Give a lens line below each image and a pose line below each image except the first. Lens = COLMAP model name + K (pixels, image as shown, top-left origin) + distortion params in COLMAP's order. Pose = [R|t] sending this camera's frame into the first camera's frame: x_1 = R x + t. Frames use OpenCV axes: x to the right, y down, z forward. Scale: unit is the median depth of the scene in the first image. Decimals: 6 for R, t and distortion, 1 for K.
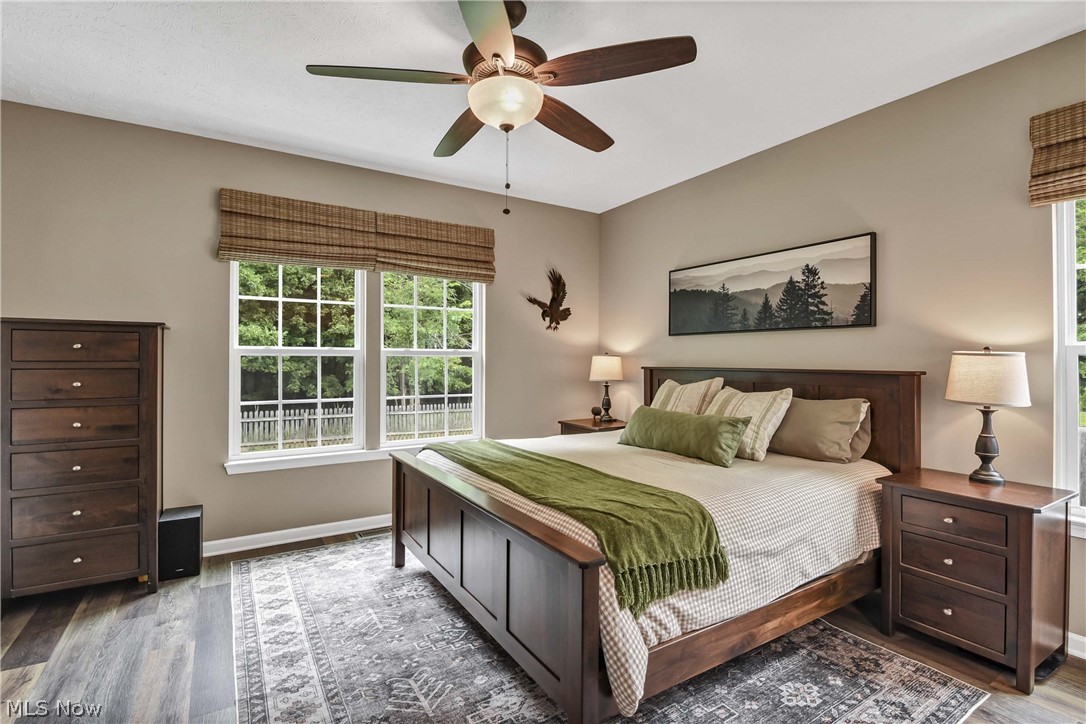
lens RADIAL K [[513.2, 0, 546.2], [0, 513.2, 359.3], [0, 0, 1]] dist [0.002027, -0.010506]
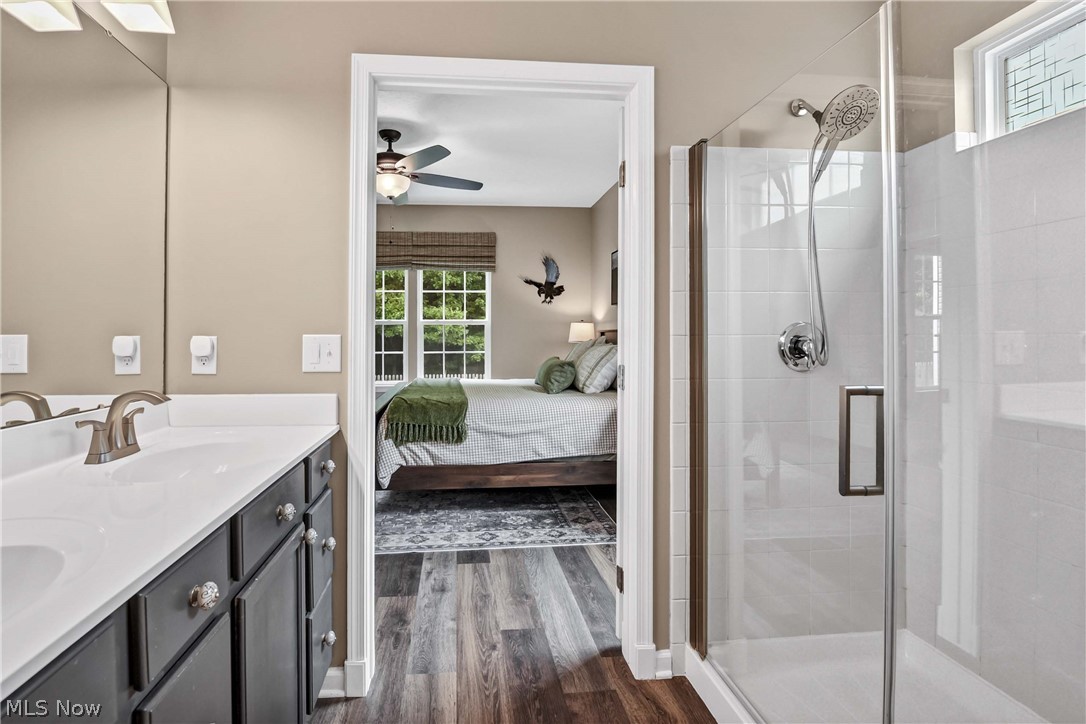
lens RADIAL K [[502.5, 0, 488.2], [0, 502.5, 332.0], [0, 0, 1]] dist [0.000200, -0.000153]
pose [[0.881782, -0.007751, -0.471593, 0.668131], [0.005280, 0.999965, -0.006562, 0.031855], [0.471628, 0.003296, 0.881792, -0.268787]]
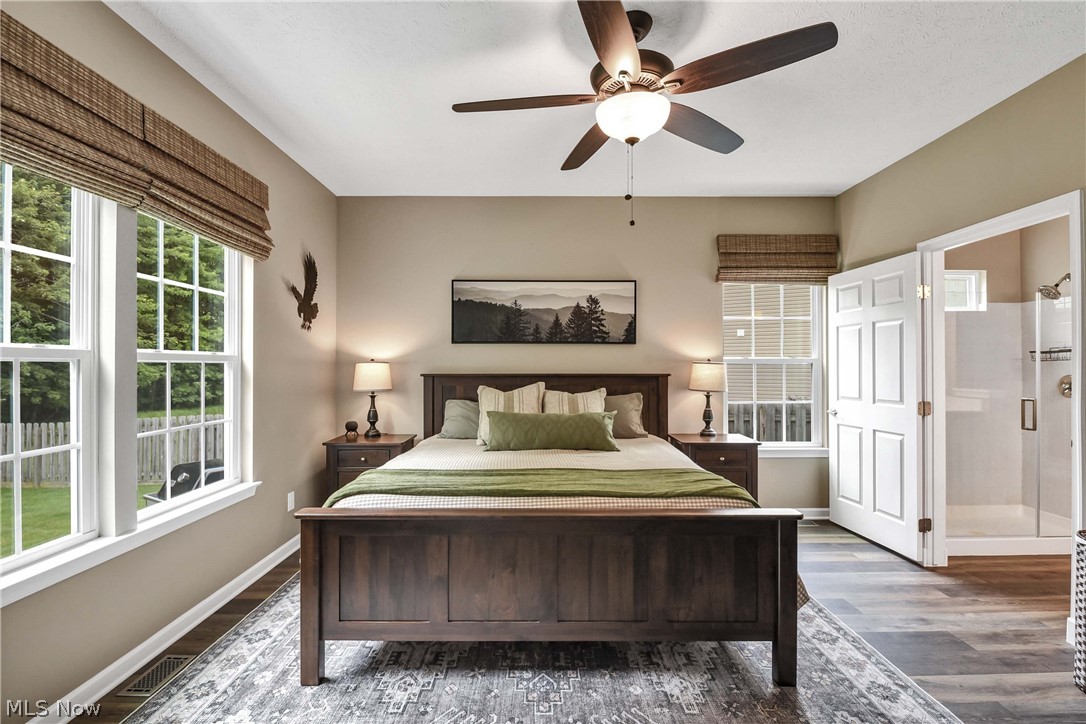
lens RADIAL K [[509.5, 0, 543.6], [0, 509.5, 363.8], [0, 0, 1]] dist [0.000308, -0.008734]
pose [[0.526948, 0.001789, 0.849896, -0.644085], [0.000832, 0.999996, -0.002621, -0.002697], [-0.849897, 0.002088, 0.526944, 0.382833]]
